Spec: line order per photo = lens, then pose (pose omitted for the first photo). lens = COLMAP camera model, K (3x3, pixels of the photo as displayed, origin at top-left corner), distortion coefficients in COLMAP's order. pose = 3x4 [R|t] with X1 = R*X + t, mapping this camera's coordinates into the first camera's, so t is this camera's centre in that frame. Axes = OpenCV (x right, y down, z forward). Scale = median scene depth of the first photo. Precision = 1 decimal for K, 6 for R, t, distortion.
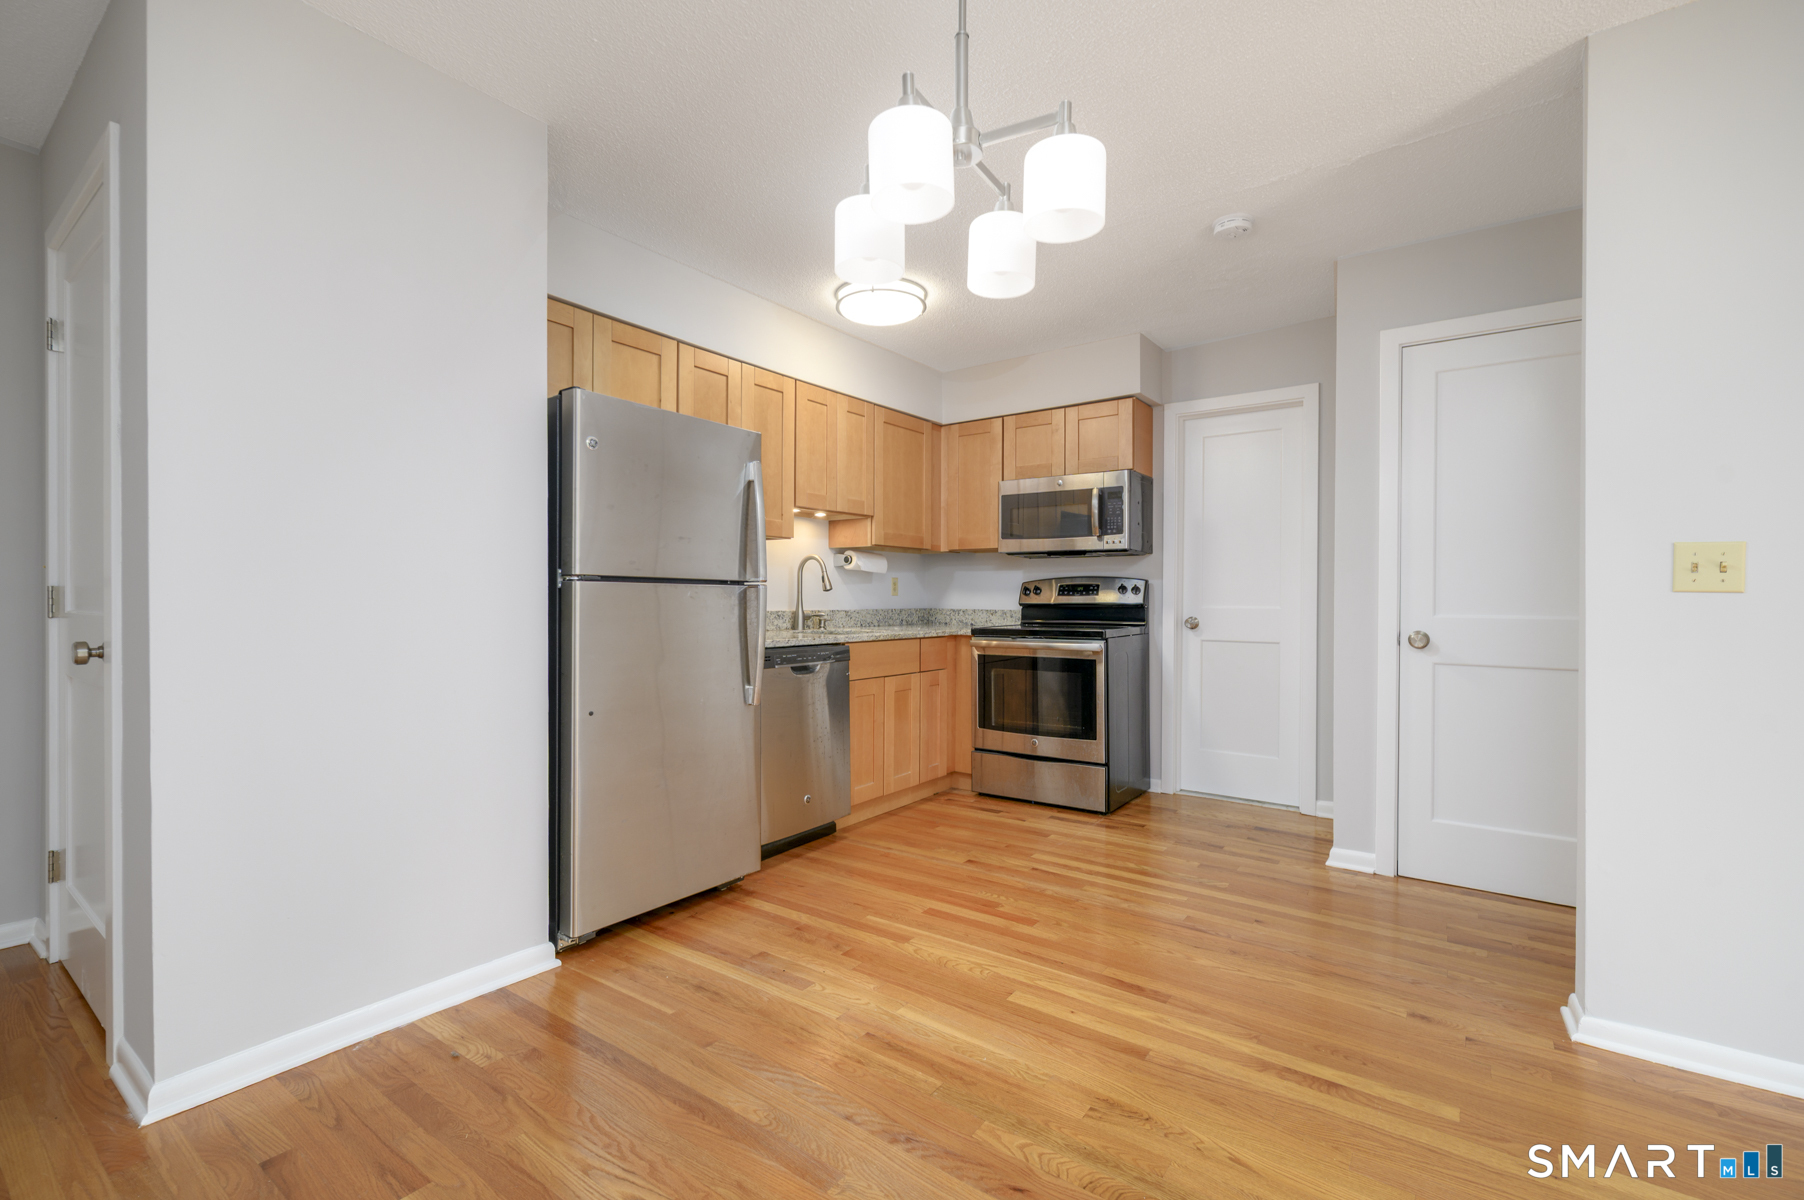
lens RADIAL K [[791.7, 0, 894.3], [0, 791.7, 599.9], [0, 0, 1]] dist [0.000125, -0.001532]
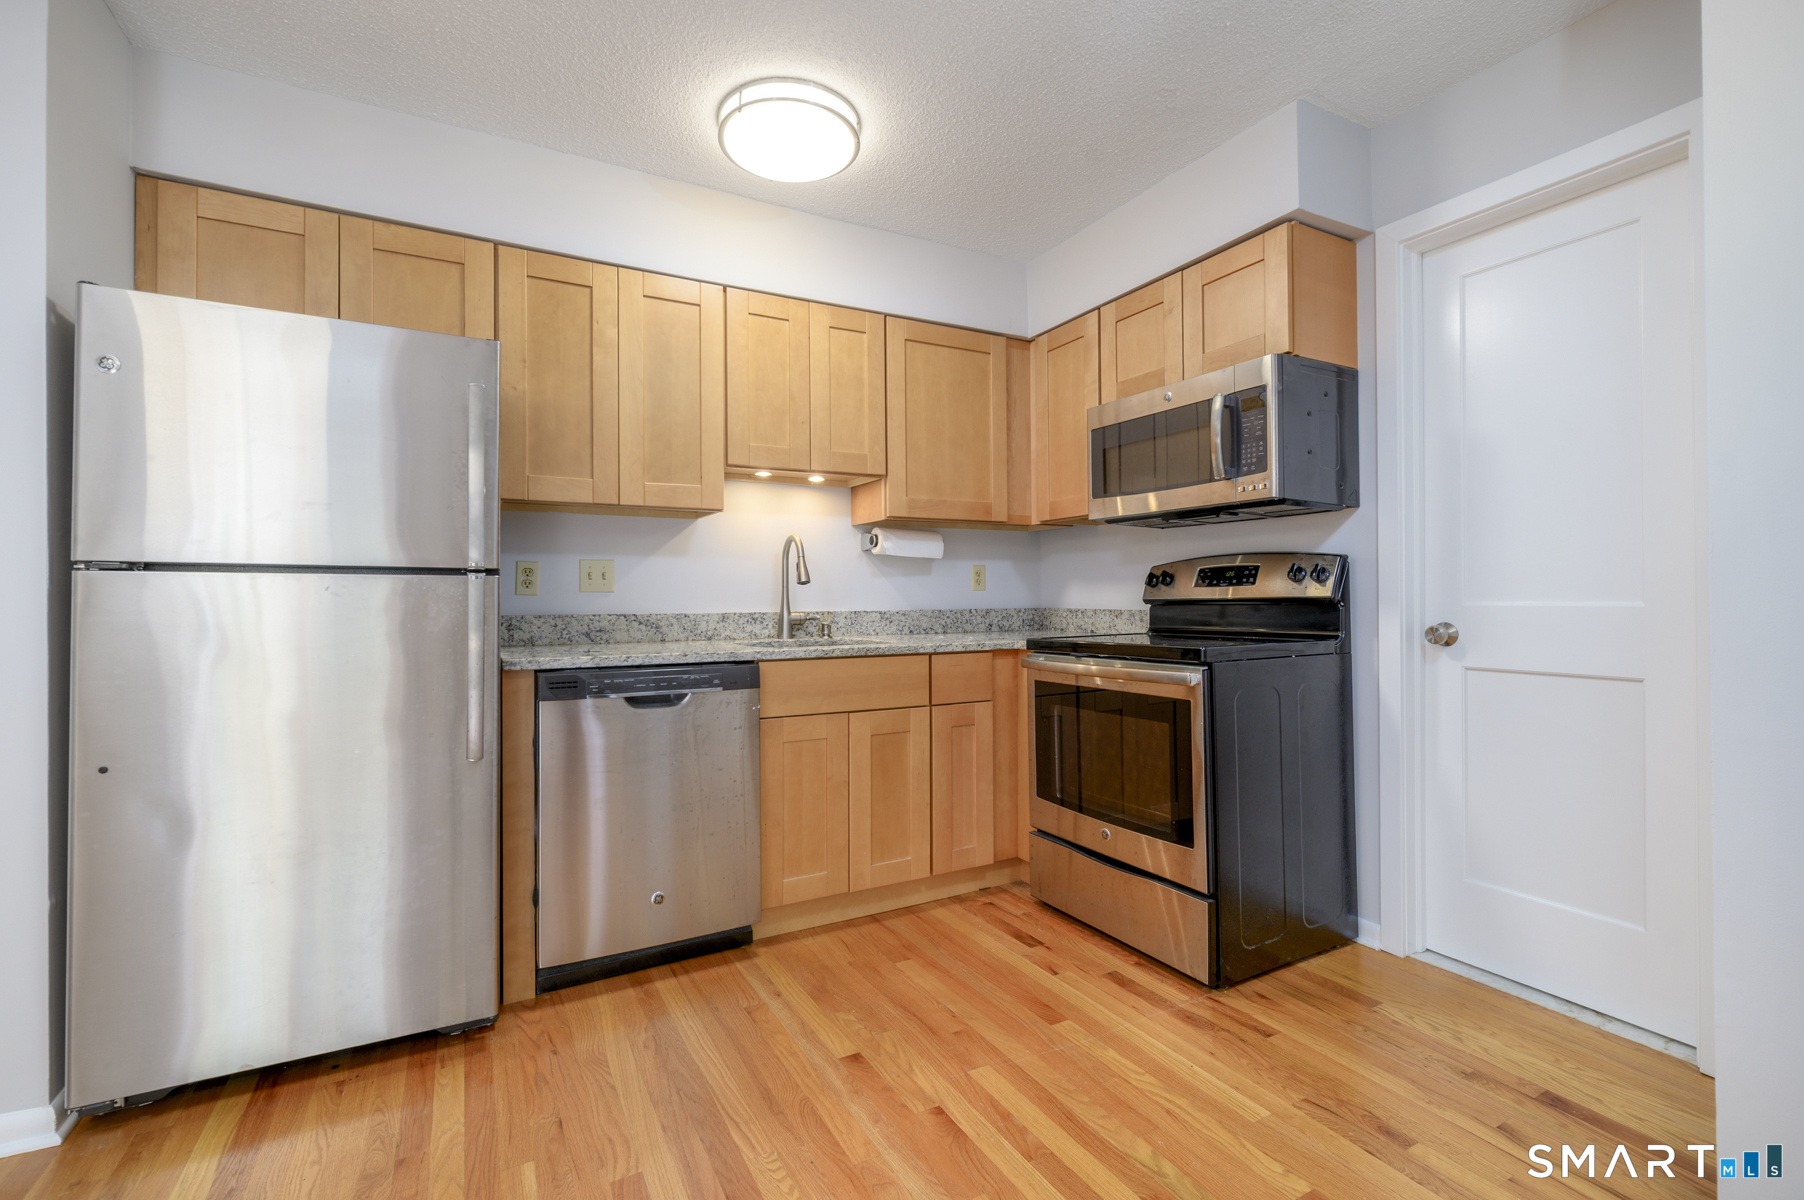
lens RADIAL K [[791.7, 0, 896.5], [0, 791.7, 592.2], [0, 0, 1]] dist [0.000125, -0.001532]
pose [[0.904565, -0.013037, -0.426136, 0.356344], [0.008976, 0.999893, -0.011538, 0.005716], [0.426241, 0.006612, 0.904585, 0.486755]]
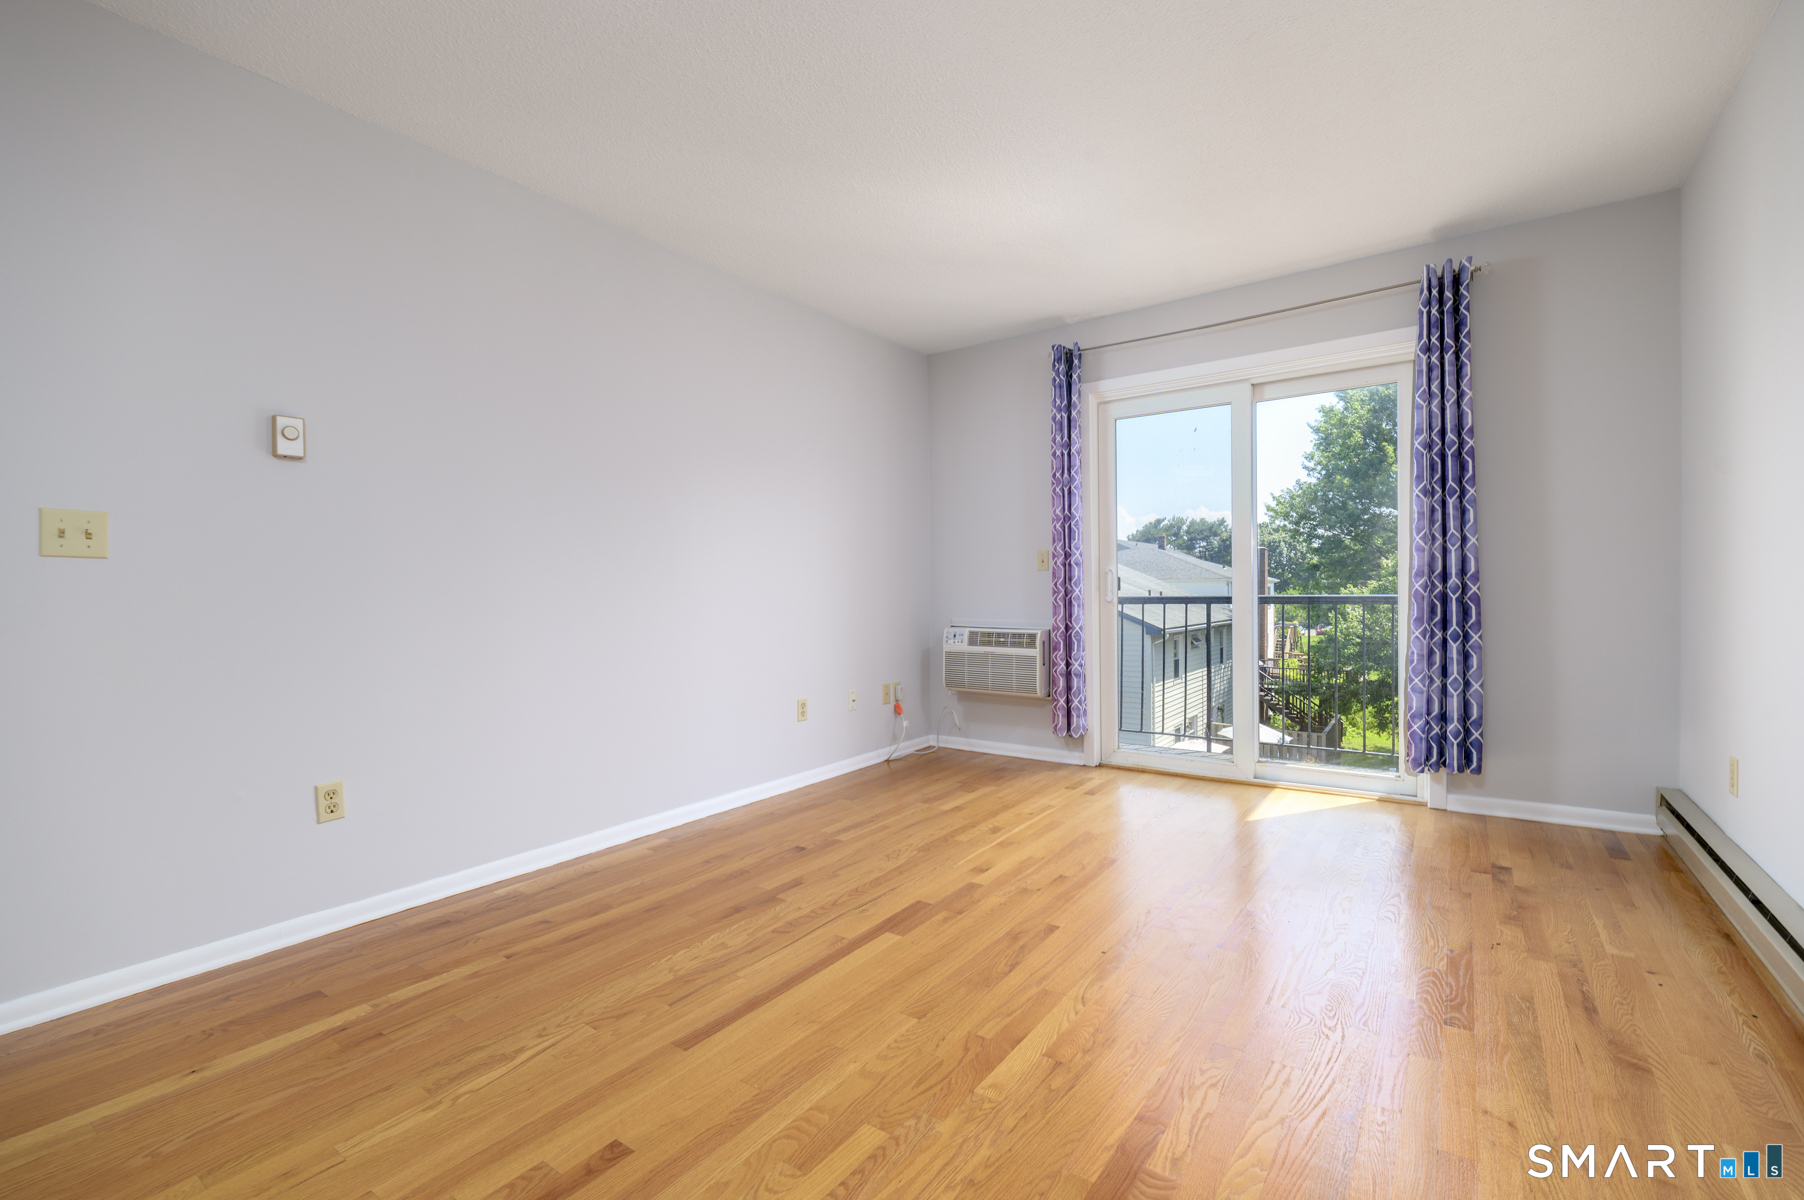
lens RADIAL K [[791.7, 0, 905.1], [0, 791.7, 593.3], [0, 0, 1]] dist [0.000125, -0.001532]
pose [[-0.021552, -0.009408, 0.999723, -0.030170], [0.009620, 0.999907, 0.009617, 0.021440], [-0.999721, 0.009824, -0.021460, -0.049193]]
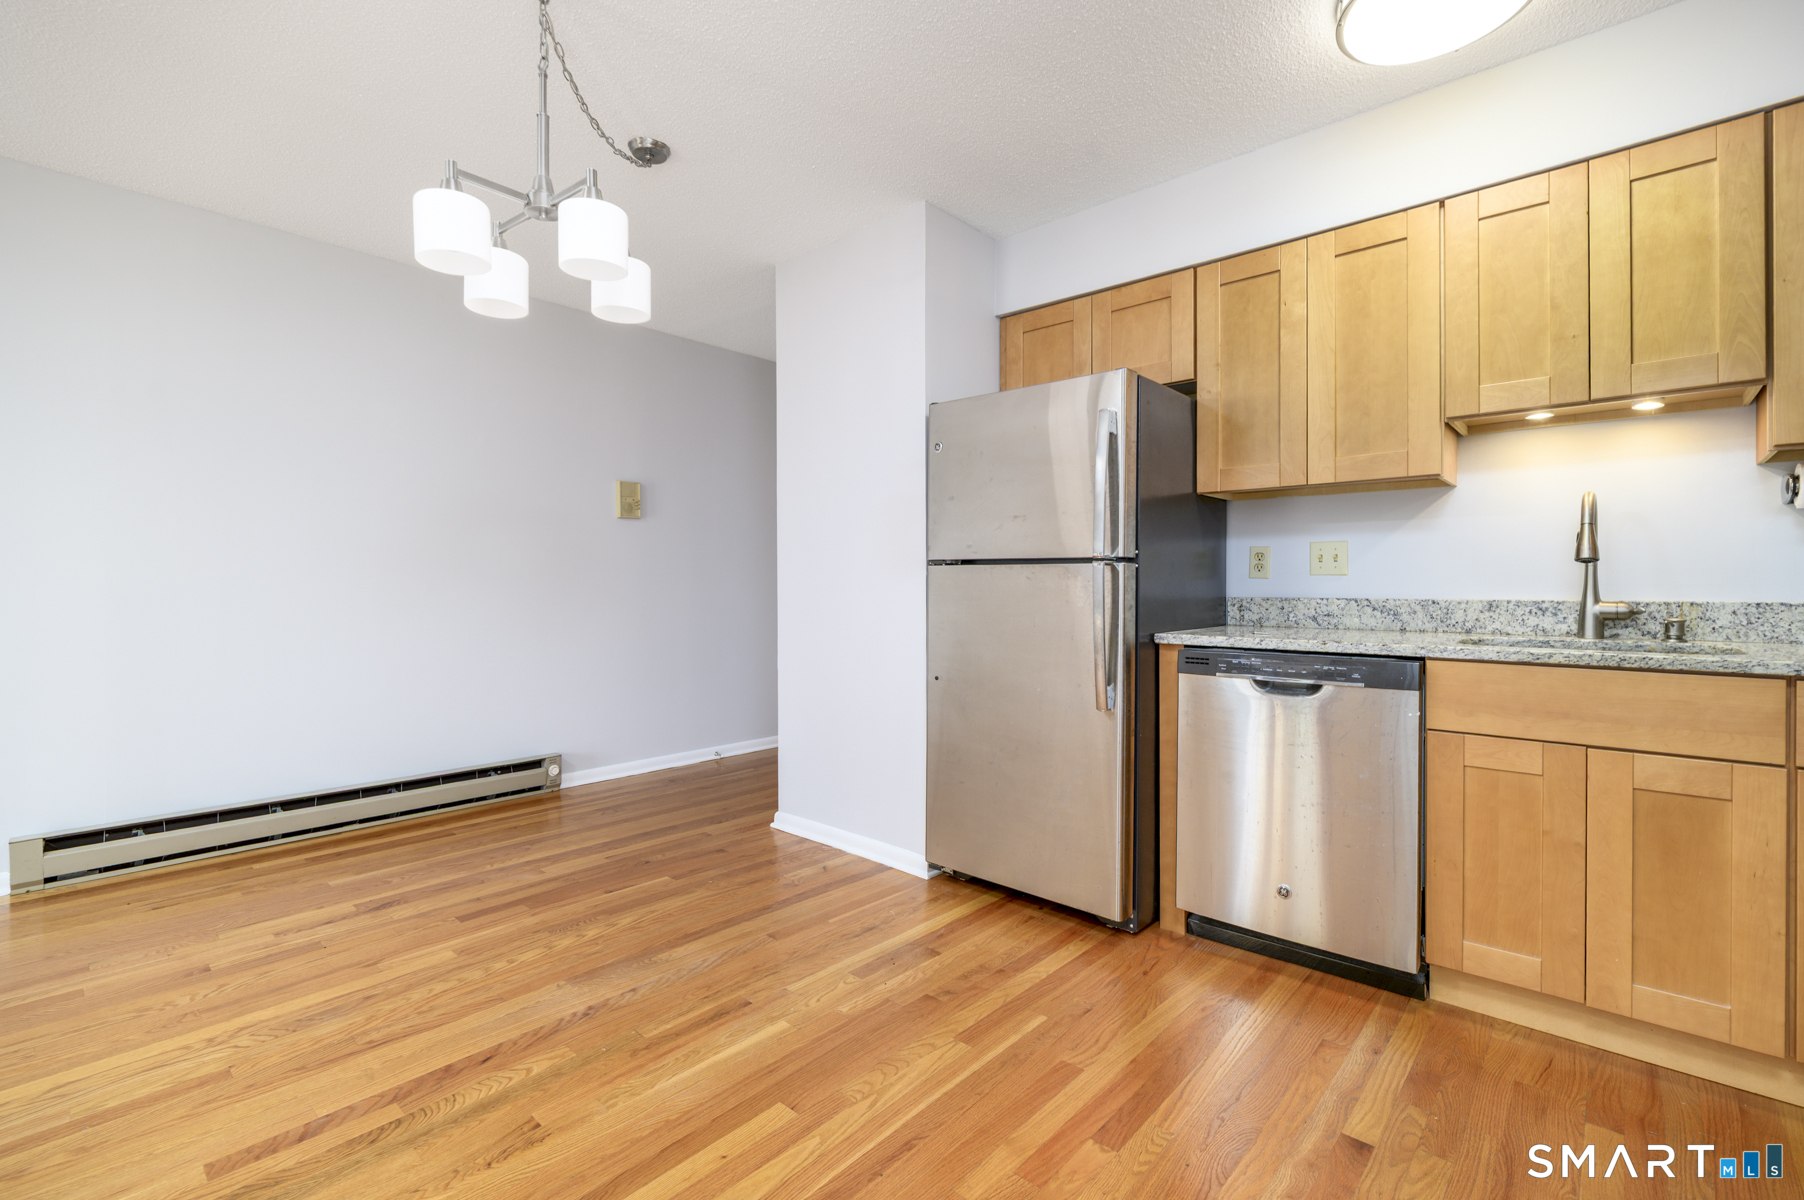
lens RADIAL K [[791.7, 0, 894.3], [0, 791.7, 589.0], [0, 0, 1]] dist [0.000125, -0.001532]
pose [[-0.105127, 0.000516, -0.994459, 0.562405], [-0.002234, 0.999997, 0.000755, 0.007607], [0.994456, 0.002301, -0.105126, 0.755574]]
